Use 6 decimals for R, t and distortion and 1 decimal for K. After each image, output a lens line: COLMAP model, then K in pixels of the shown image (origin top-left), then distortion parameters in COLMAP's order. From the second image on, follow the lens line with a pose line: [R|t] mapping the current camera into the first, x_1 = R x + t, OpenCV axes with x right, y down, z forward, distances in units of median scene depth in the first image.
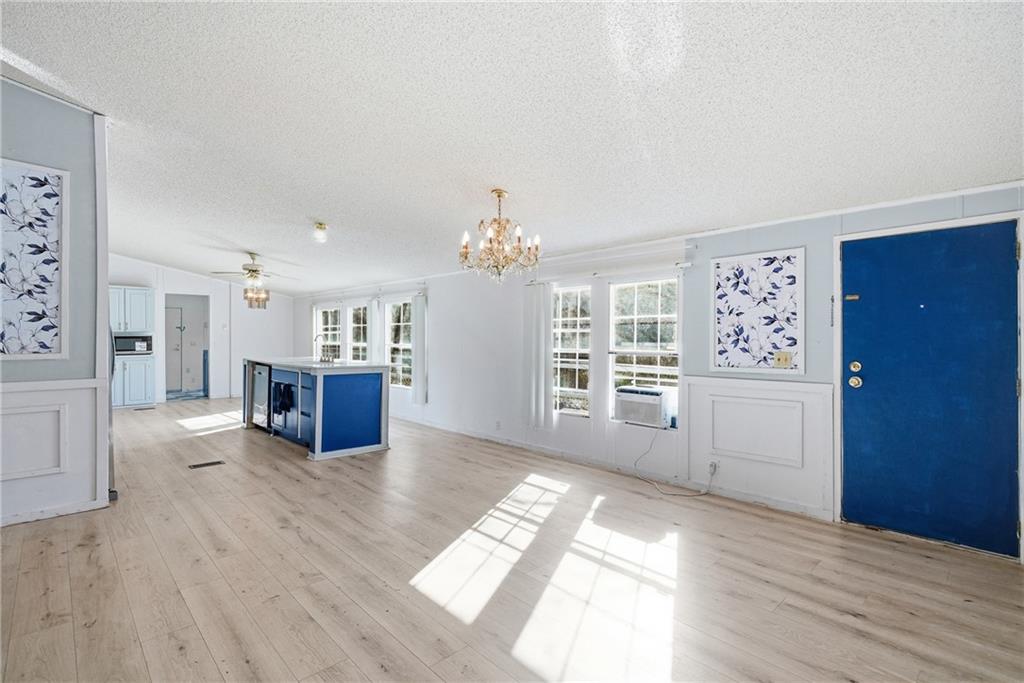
lens RADIAL K [[479.8, 0, 513.7], [0, 479.8, 331.7], [0, 0, 1]] dist [0.014678, -0.011278]
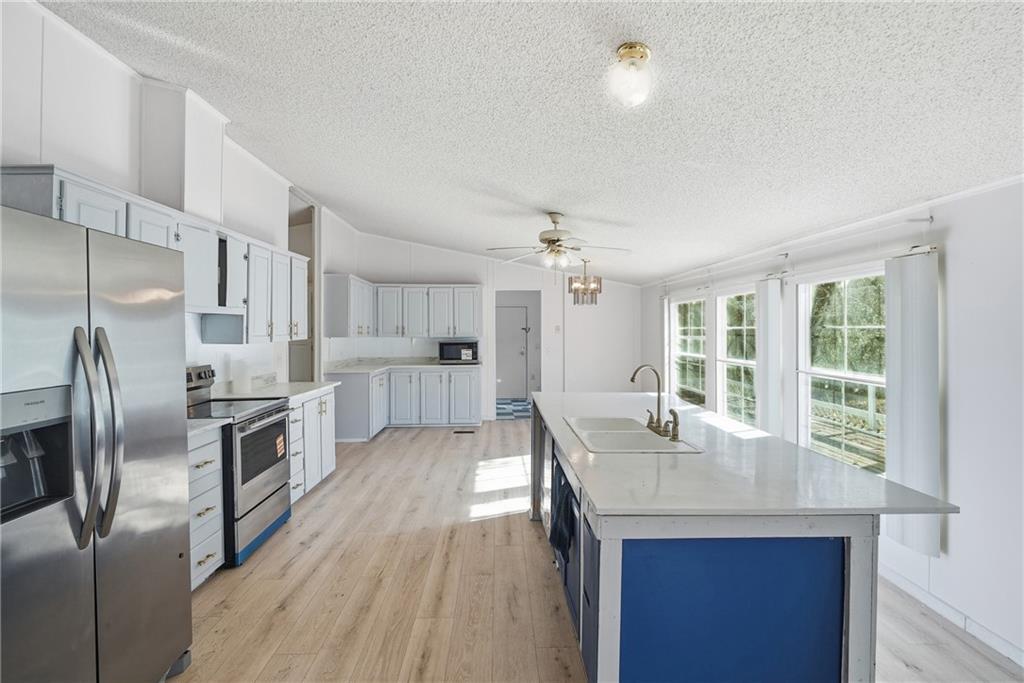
lens RADIAL K [[479.8, 0, 513.7], [0, 479.8, 331.7], [0, 0, 1]] dist [0.014678, -0.011278]
pose [[0.739042, 0.001691, -0.673657, -0.144105], [0.009102, 0.999881, 0.012495, -0.018828], [0.673598, -0.015366, 0.738938, 0.425257]]
